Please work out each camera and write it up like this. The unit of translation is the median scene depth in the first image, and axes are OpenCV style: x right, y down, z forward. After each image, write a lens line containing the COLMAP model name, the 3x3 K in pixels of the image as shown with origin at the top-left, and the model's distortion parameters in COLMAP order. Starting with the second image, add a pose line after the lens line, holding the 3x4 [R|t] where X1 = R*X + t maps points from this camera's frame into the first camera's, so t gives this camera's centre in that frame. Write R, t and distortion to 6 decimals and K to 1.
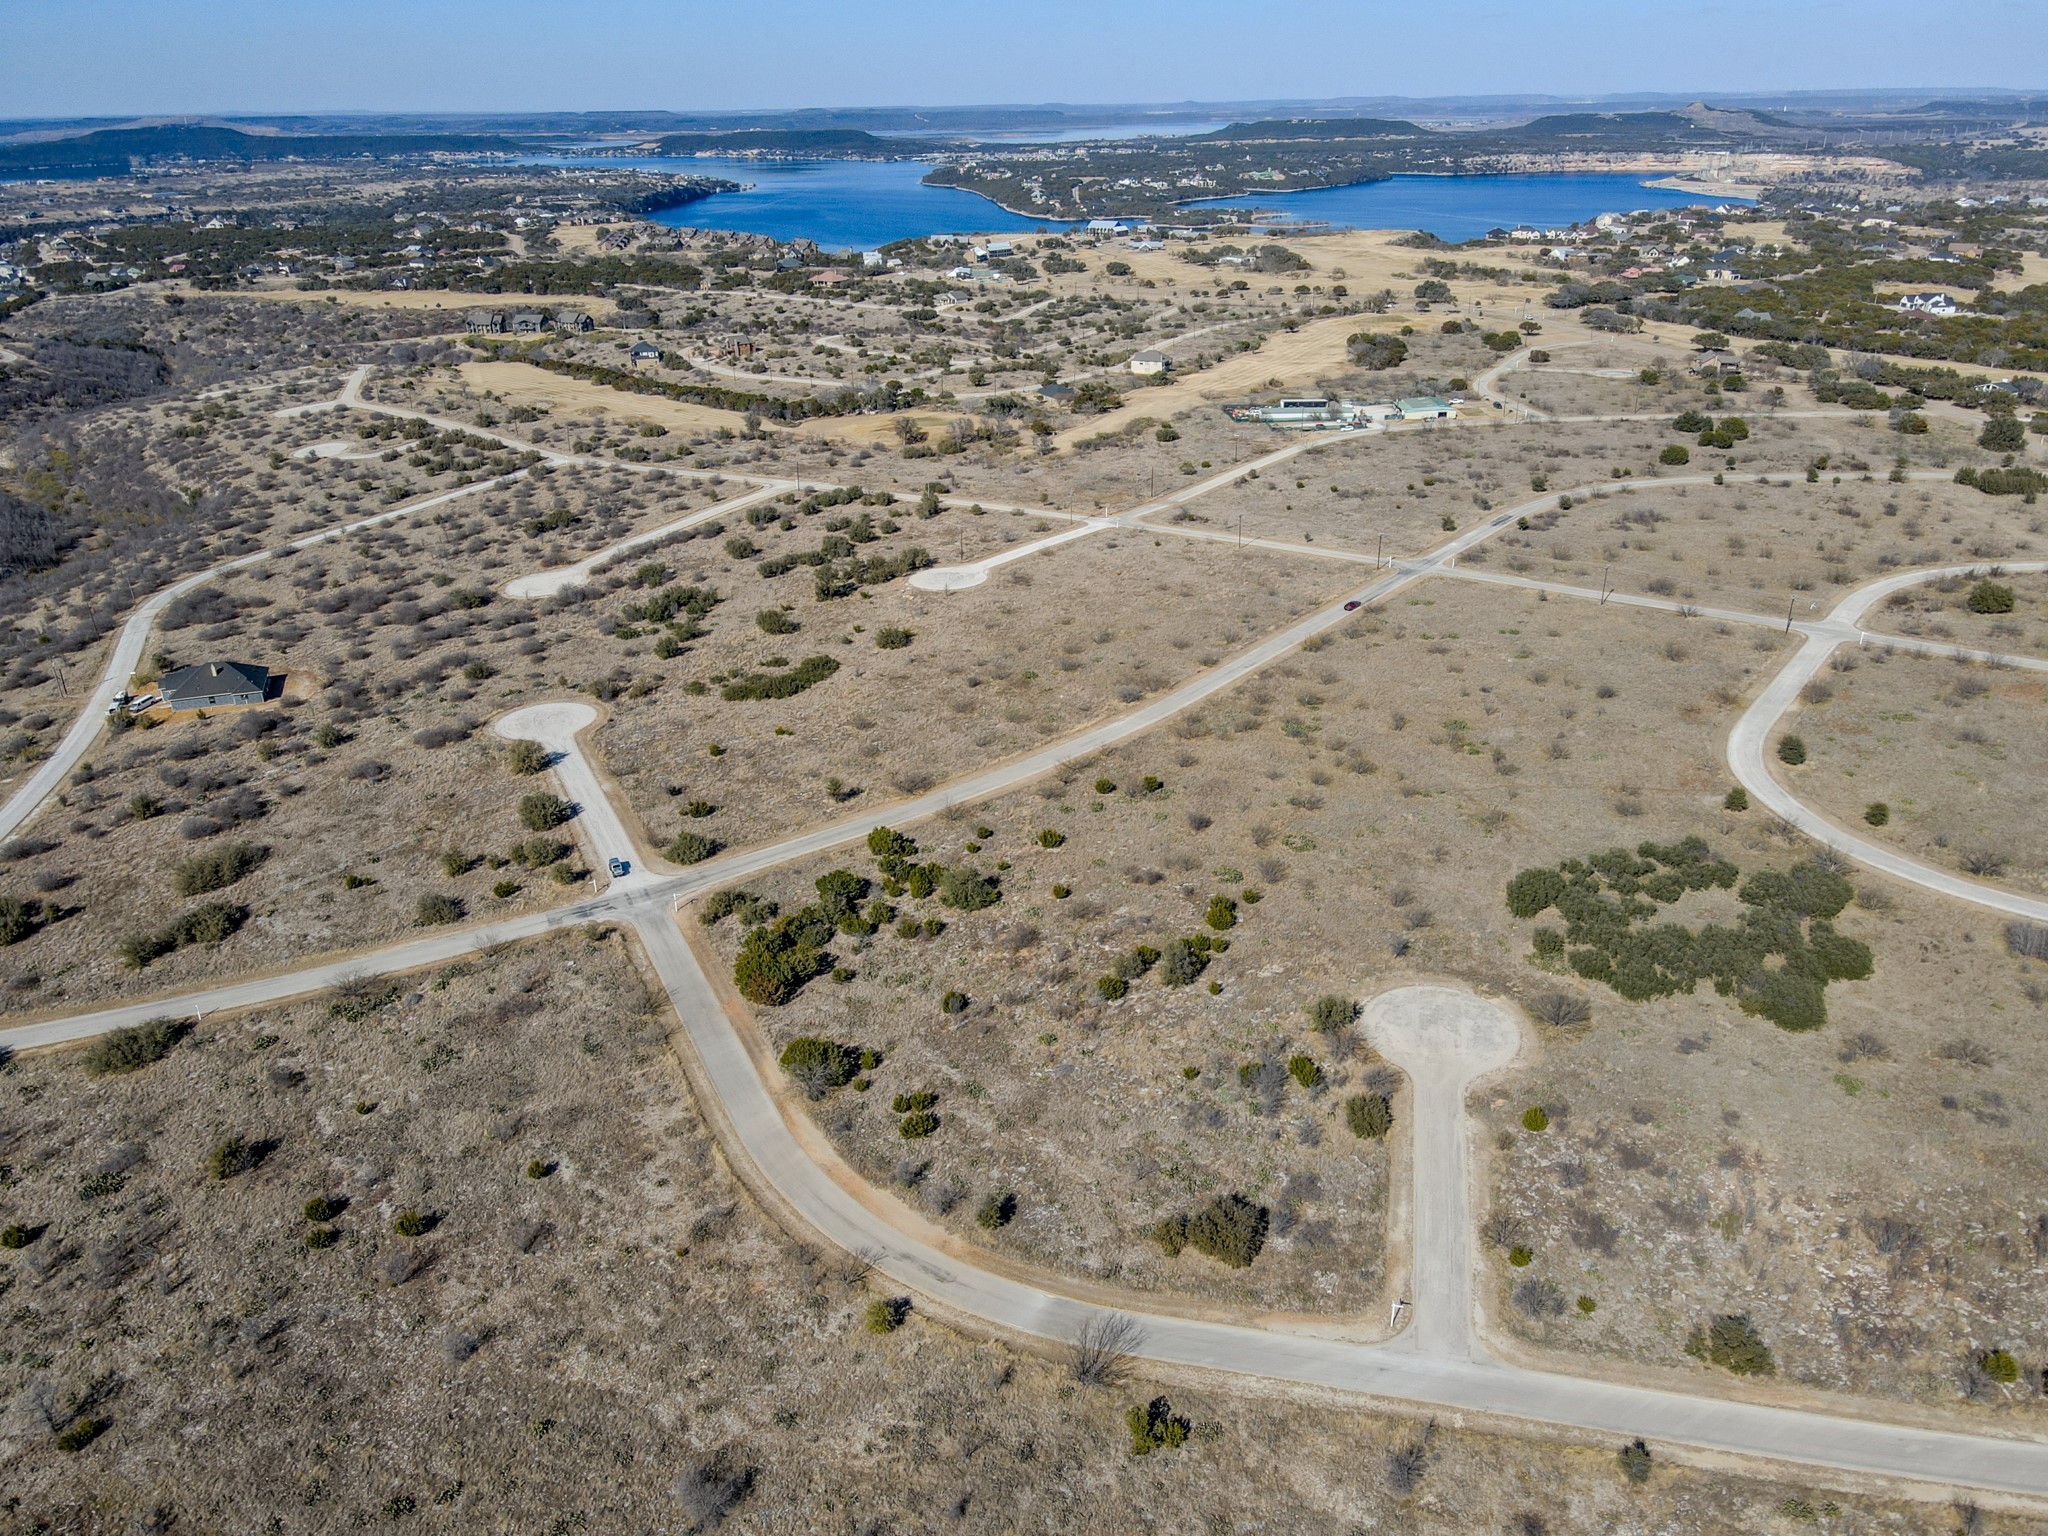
lens RADIAL K [[1503.0, 0, 1024.0], [0, 1503.0, 768.0], [0, 0, 1]] dist [0.021802, 0.005769]
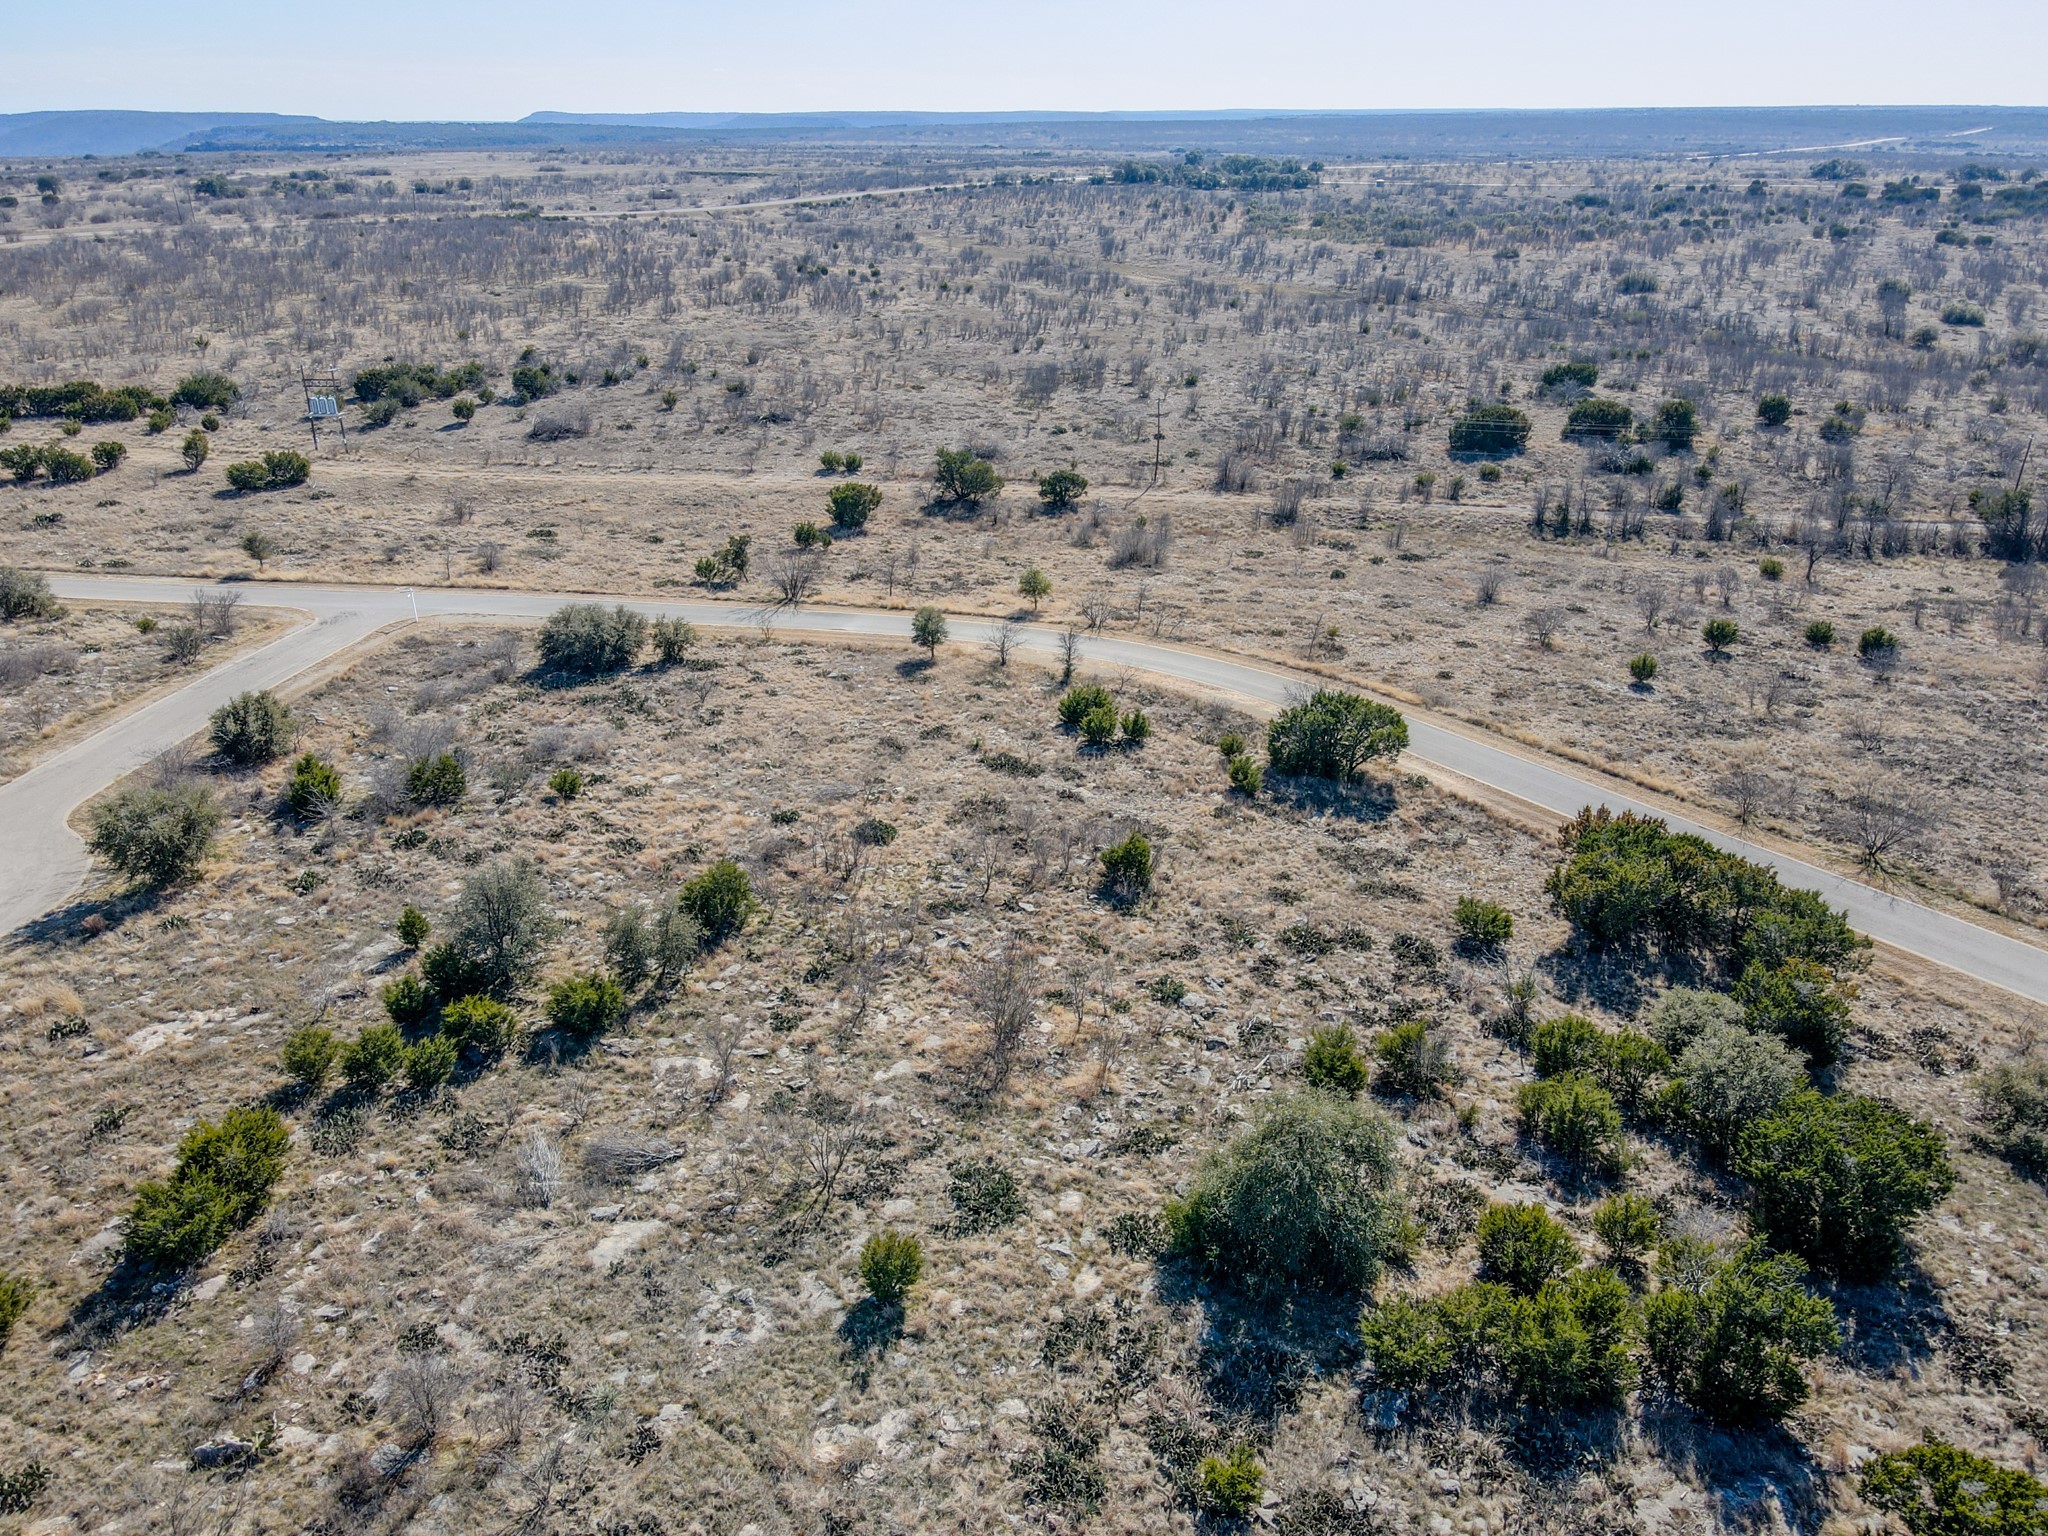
lens RADIAL K [[1507.5, 0, 1024.0], [0, 1507.5, 768.0], [0, 0, 1]] dist [0.005289, 0.011320]
pose [[-0.985980, 0.087839, -0.141873, 0.031075], [-0.046157, 0.673484, 0.737760, -0.140765], [0.160354, 0.733965, -0.659987, 1.189578]]
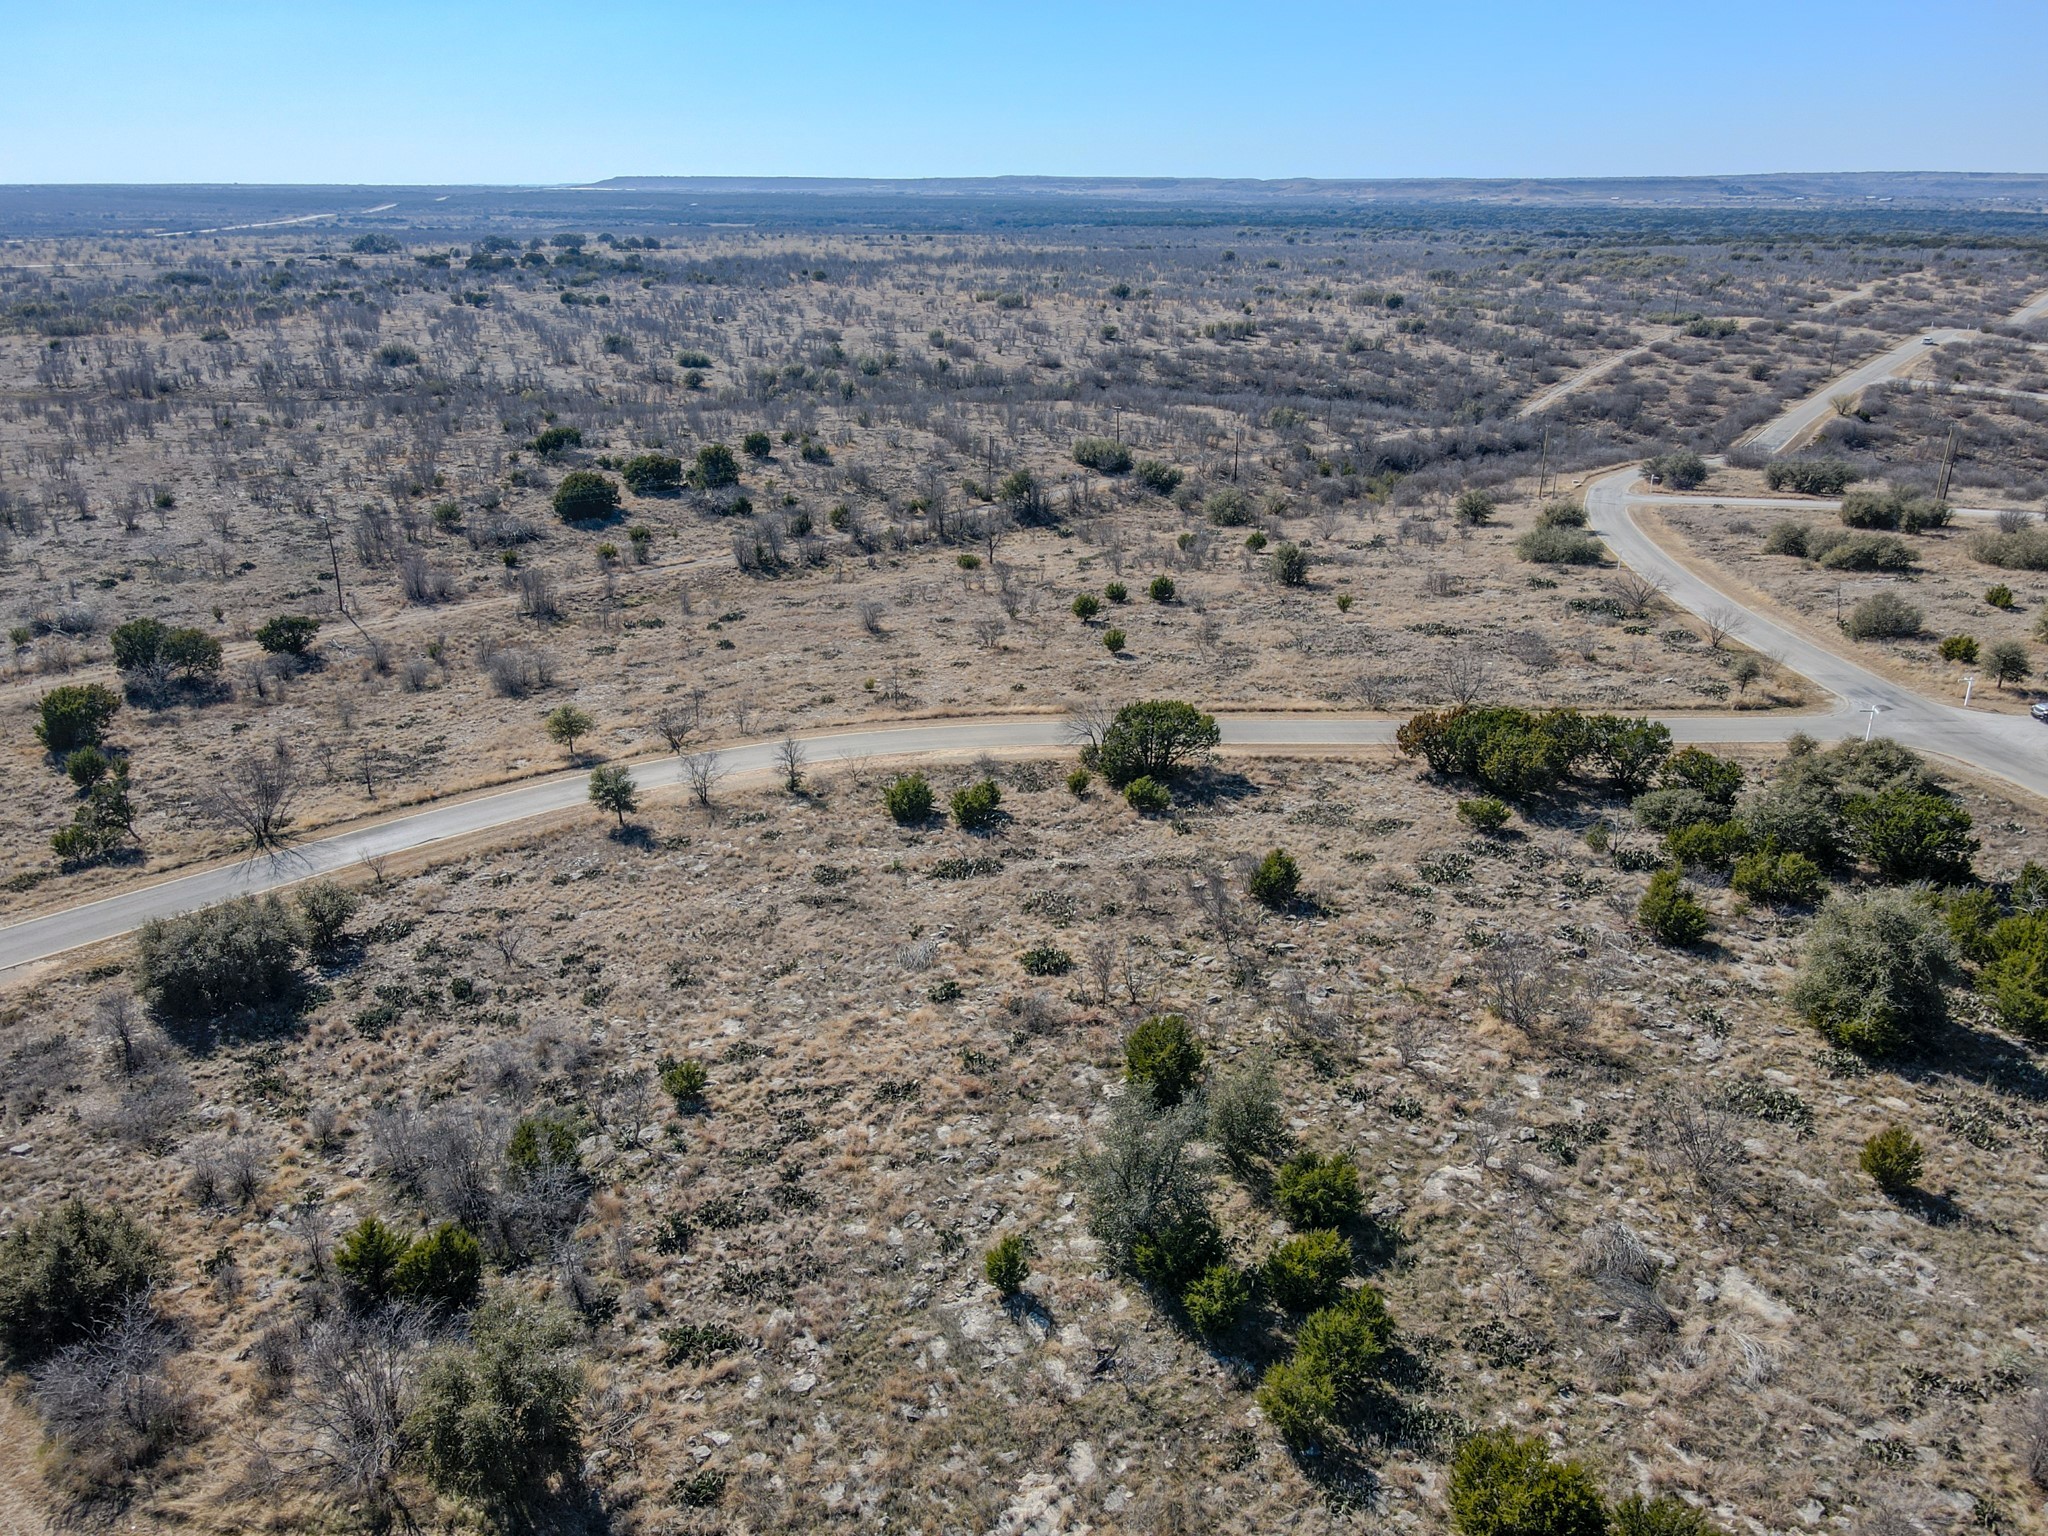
lens RADIAL K [[1507.5, 0, 1024.0], [0, 1507.5, 768.0], [0, 0, 1]] dist [0.005289, 0.011320]
pose [[-0.456878, 0.336271, -0.823519, 0.297576], [-0.362117, 0.775298, 0.517478, -0.051386], [0.812486, 0.534635, -0.232448, 0.985151]]
